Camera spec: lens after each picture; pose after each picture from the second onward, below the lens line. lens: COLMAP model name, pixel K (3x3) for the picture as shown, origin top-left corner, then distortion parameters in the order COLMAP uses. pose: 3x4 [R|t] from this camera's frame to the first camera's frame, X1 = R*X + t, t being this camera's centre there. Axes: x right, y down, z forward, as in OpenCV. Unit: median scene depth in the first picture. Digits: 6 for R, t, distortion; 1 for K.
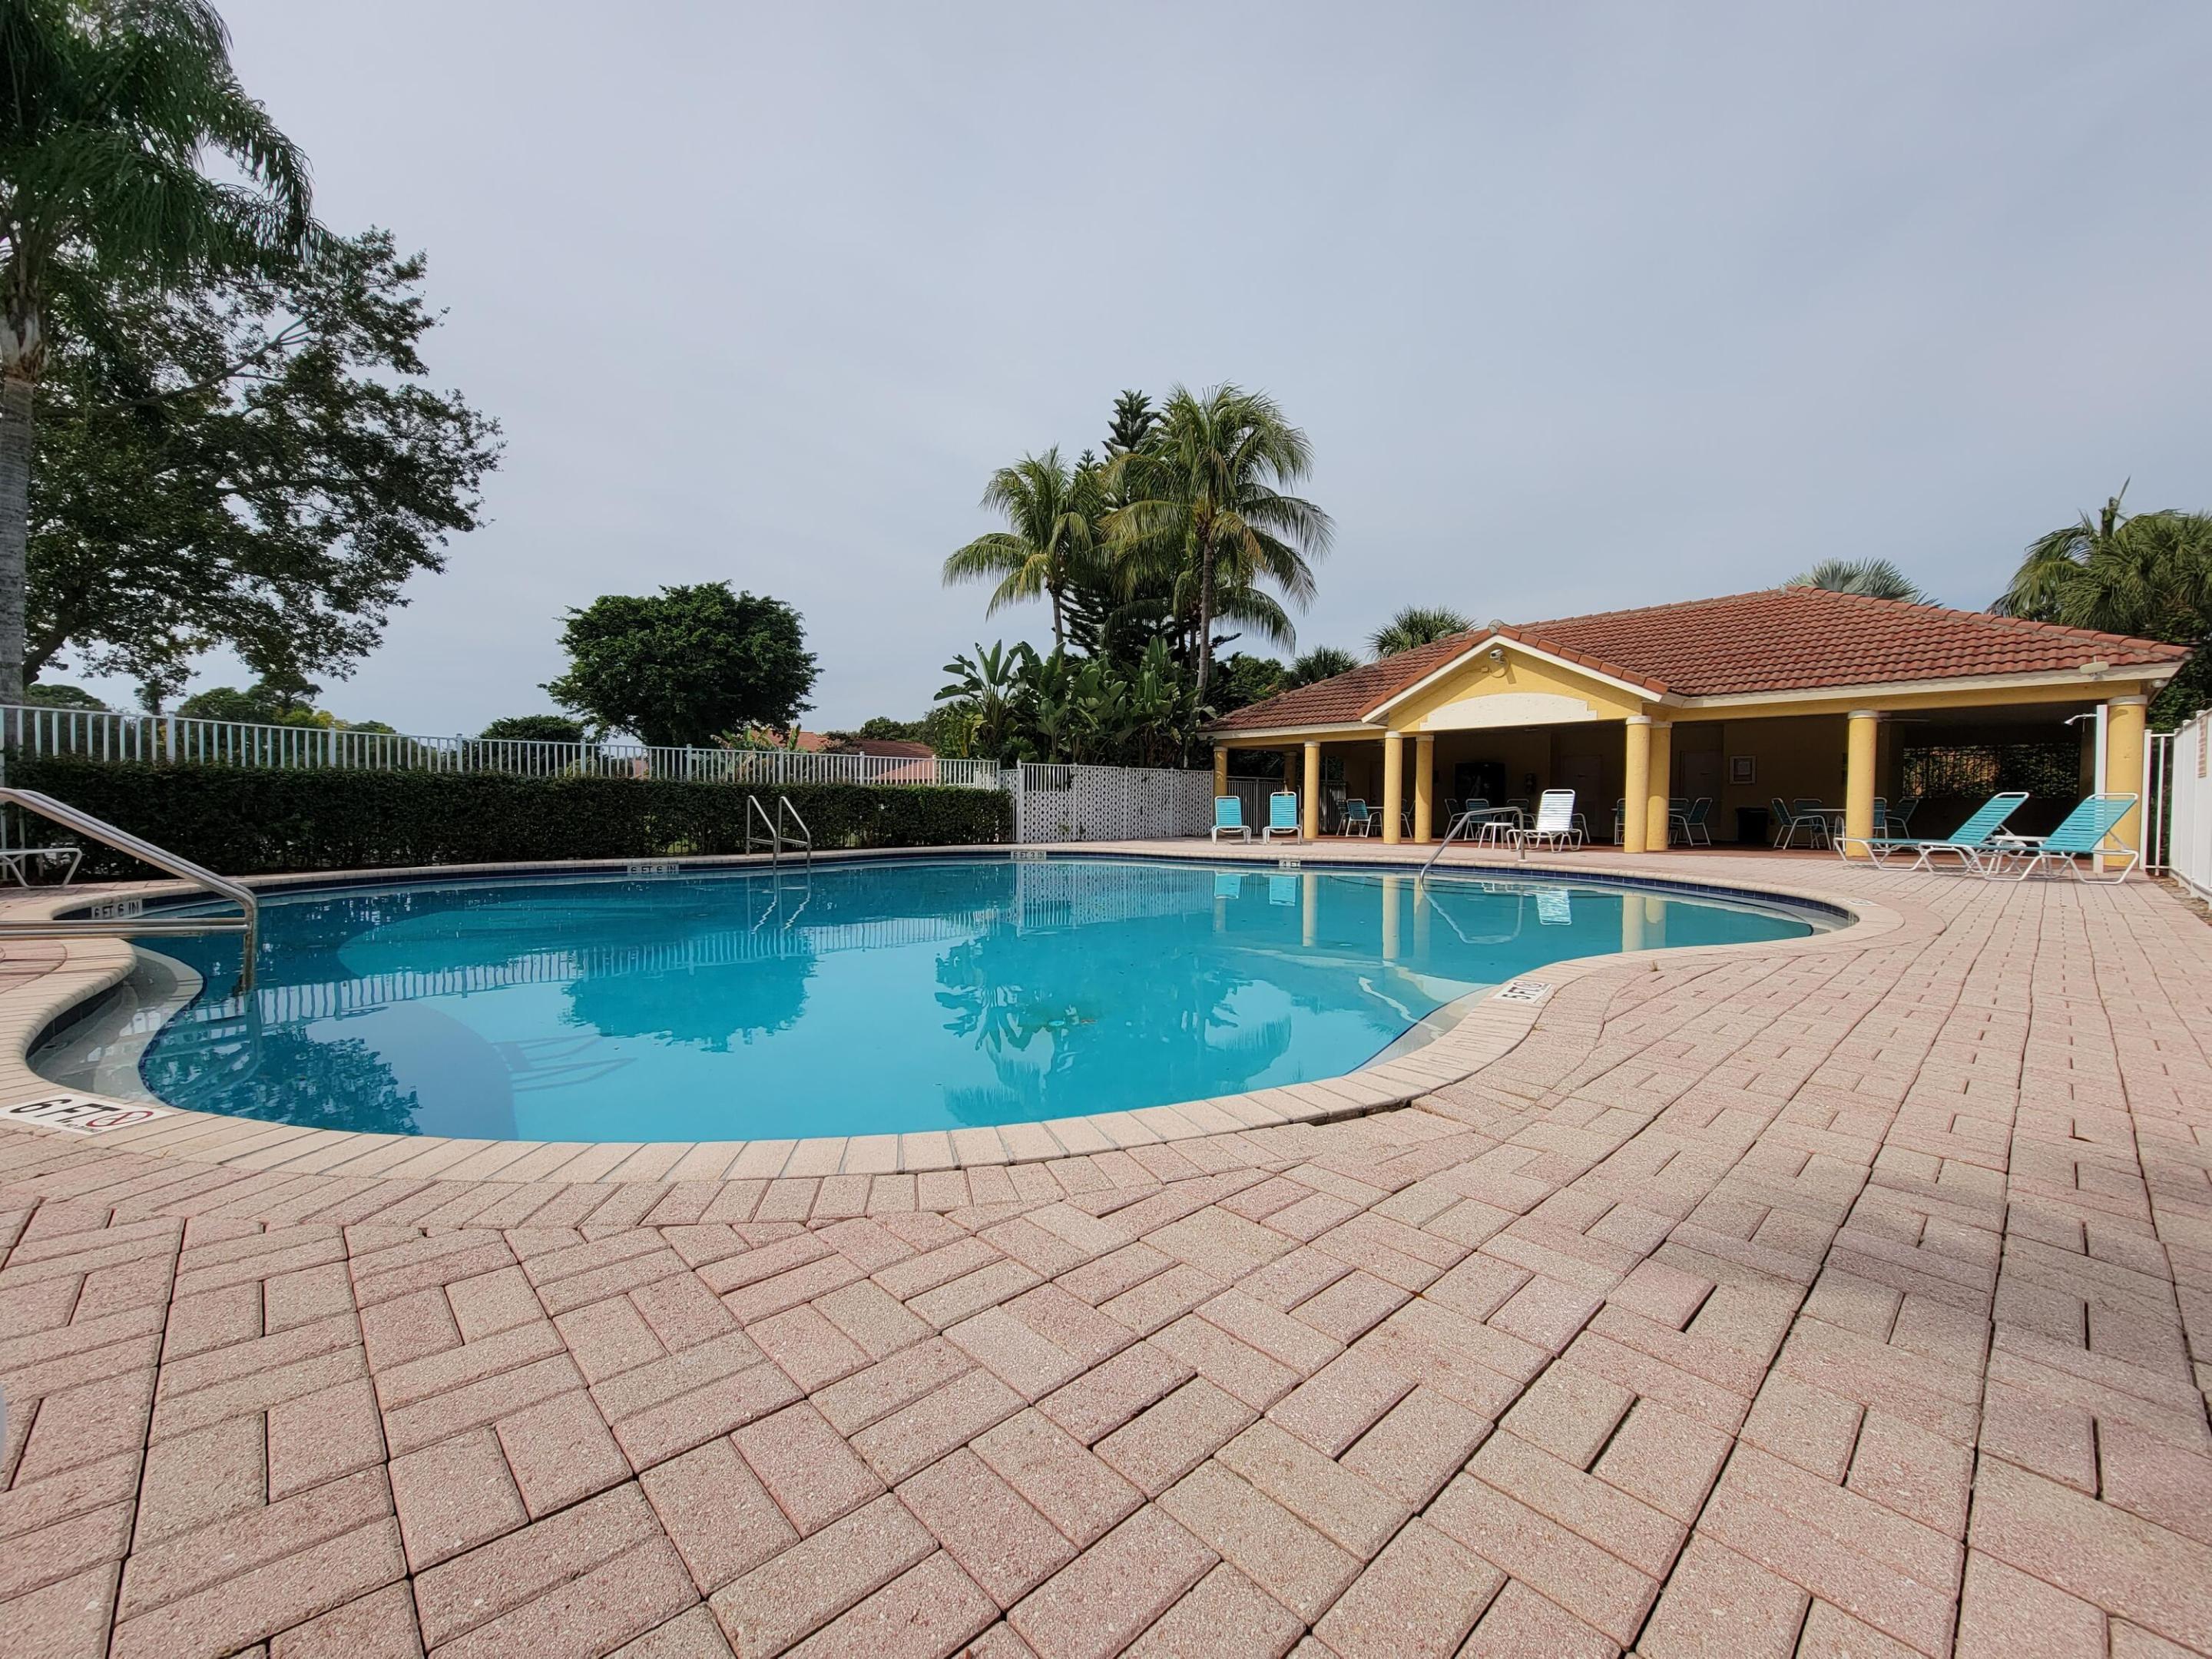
lens RADIAL K [[882.2, 0, 1093.0], [0, 882.2, 833.9], [0, 0, 1]] dist [-0.009869, -0.000233]
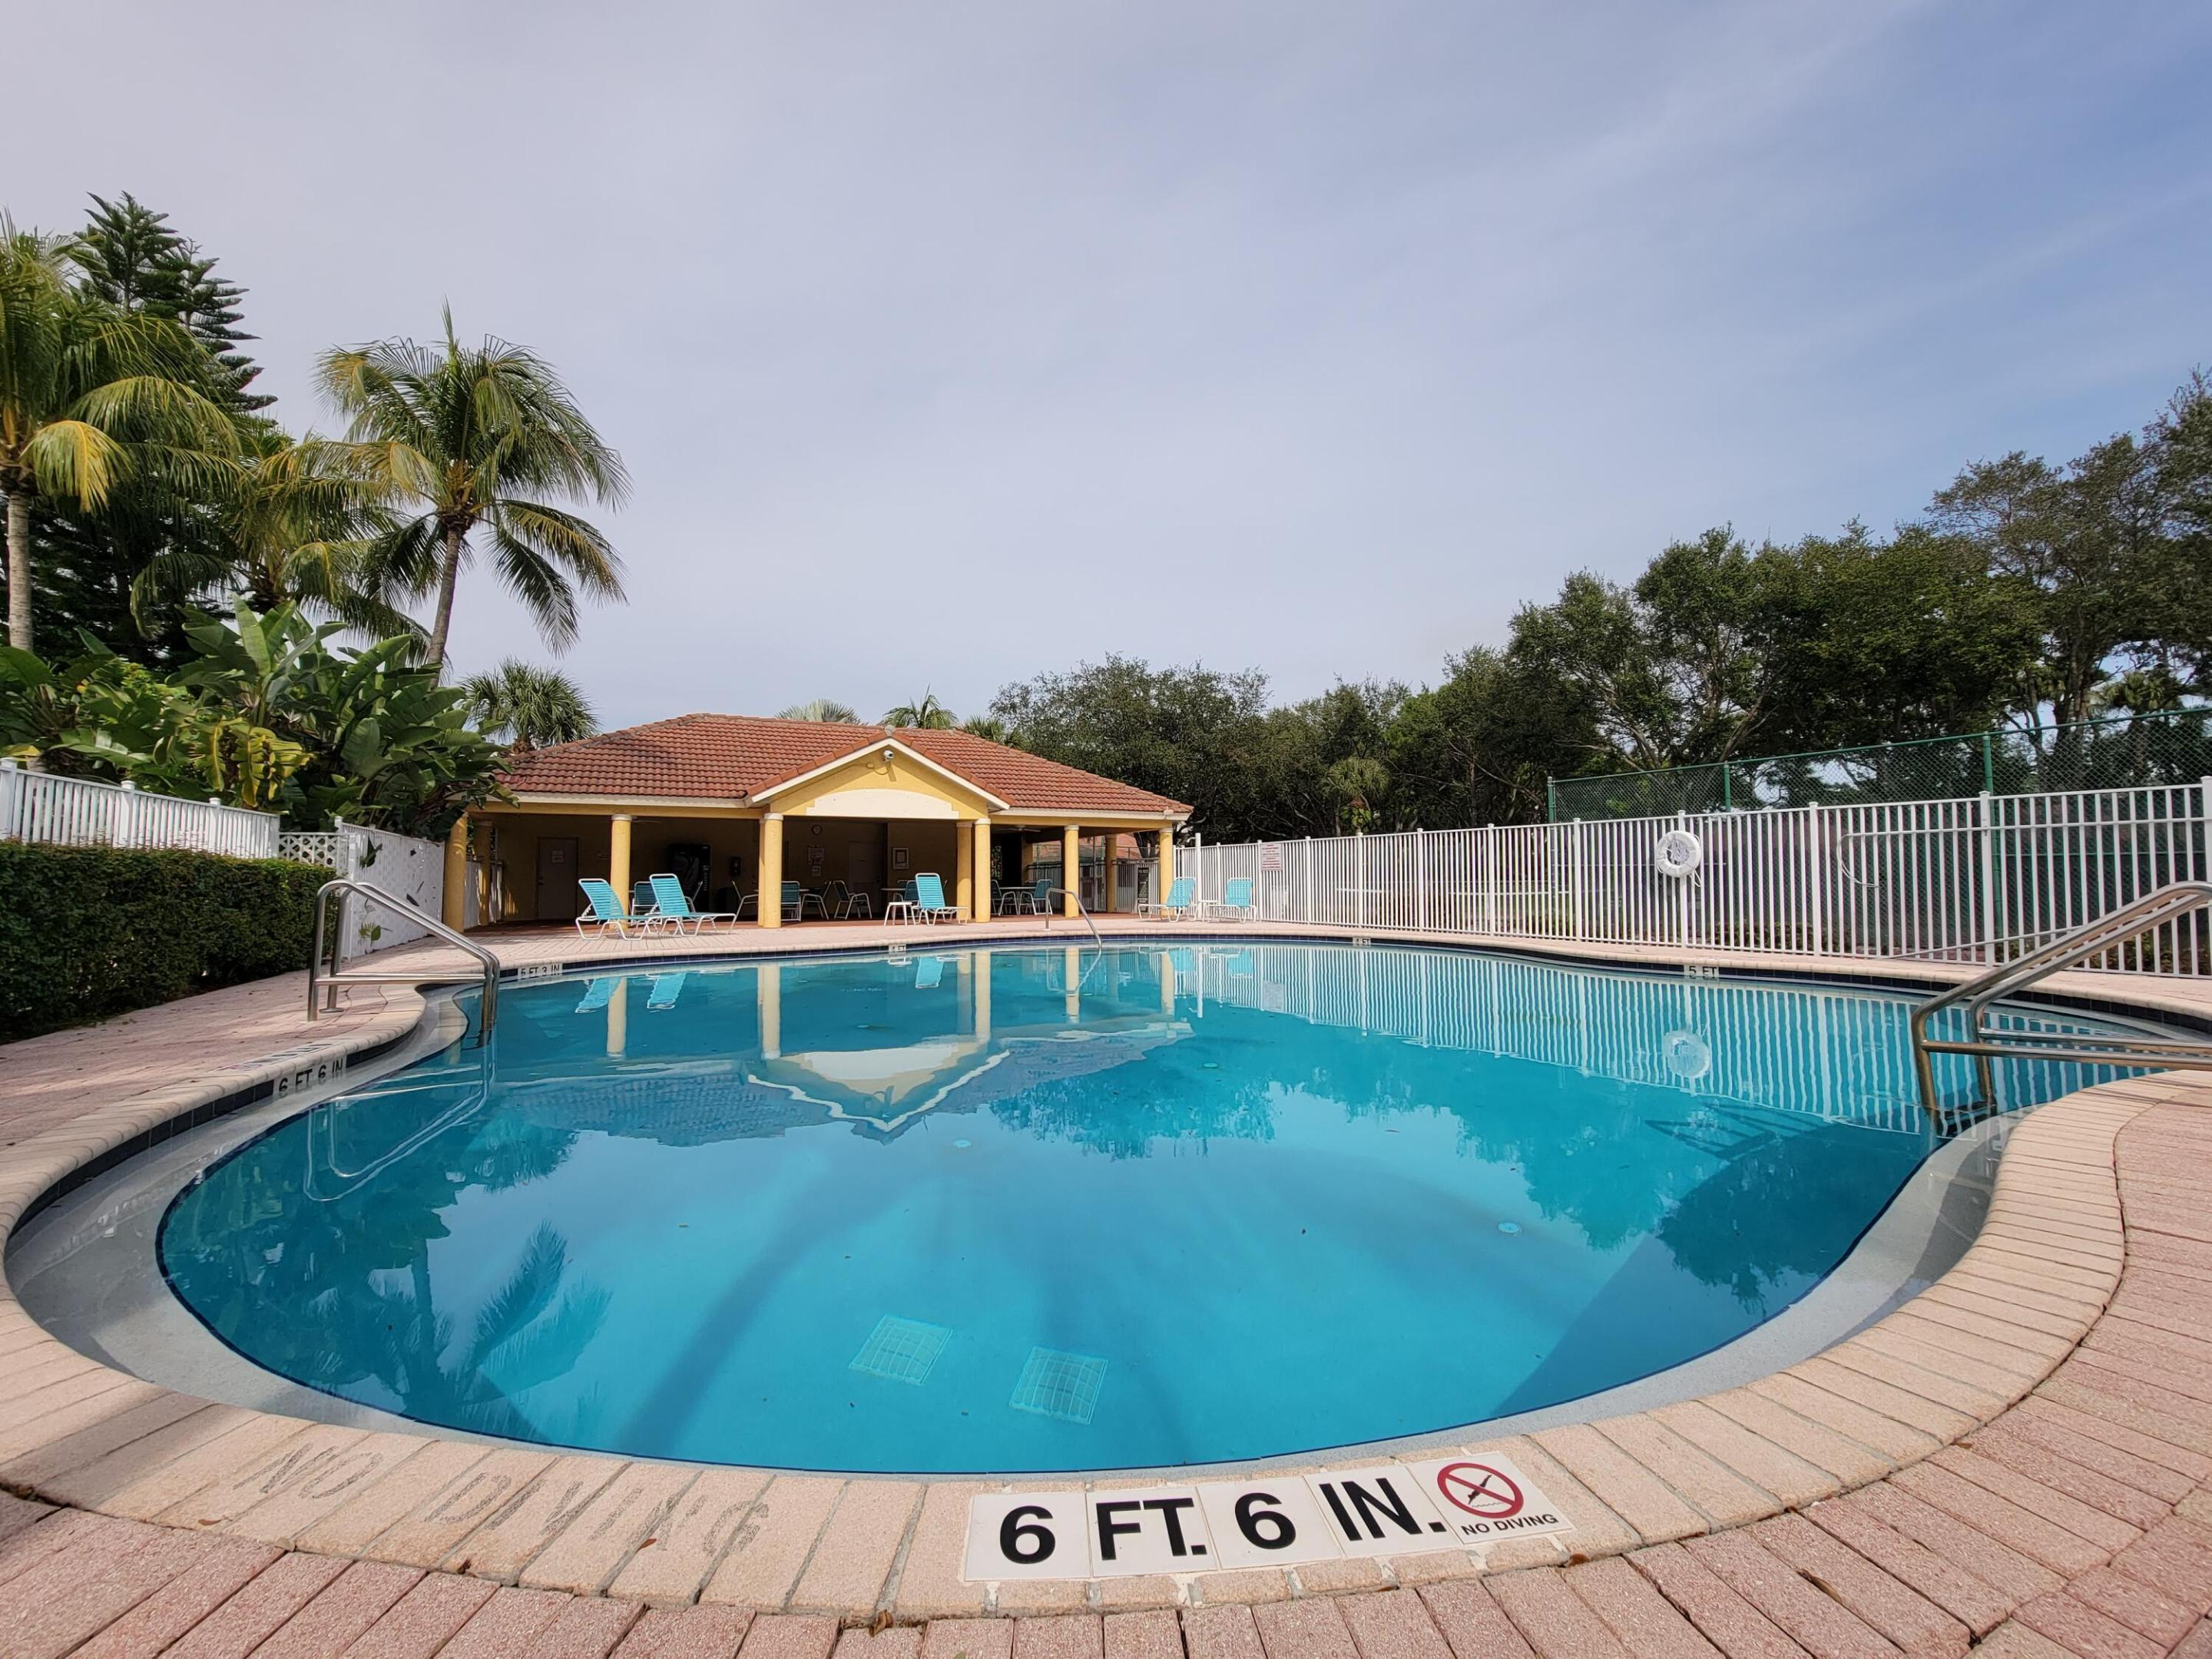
lens RADIAL K [[882.2, 0, 1093.0], [0, 882.2, 833.9], [0, 0, 1]] dist [-0.009869, -0.000233]
pose [[0.232441, 0.044253, 0.971603, -0.547271], [0.047034, 0.997284, -0.056675, -0.023424], [-0.971473, 0.058872, 0.229728, 0.458929]]
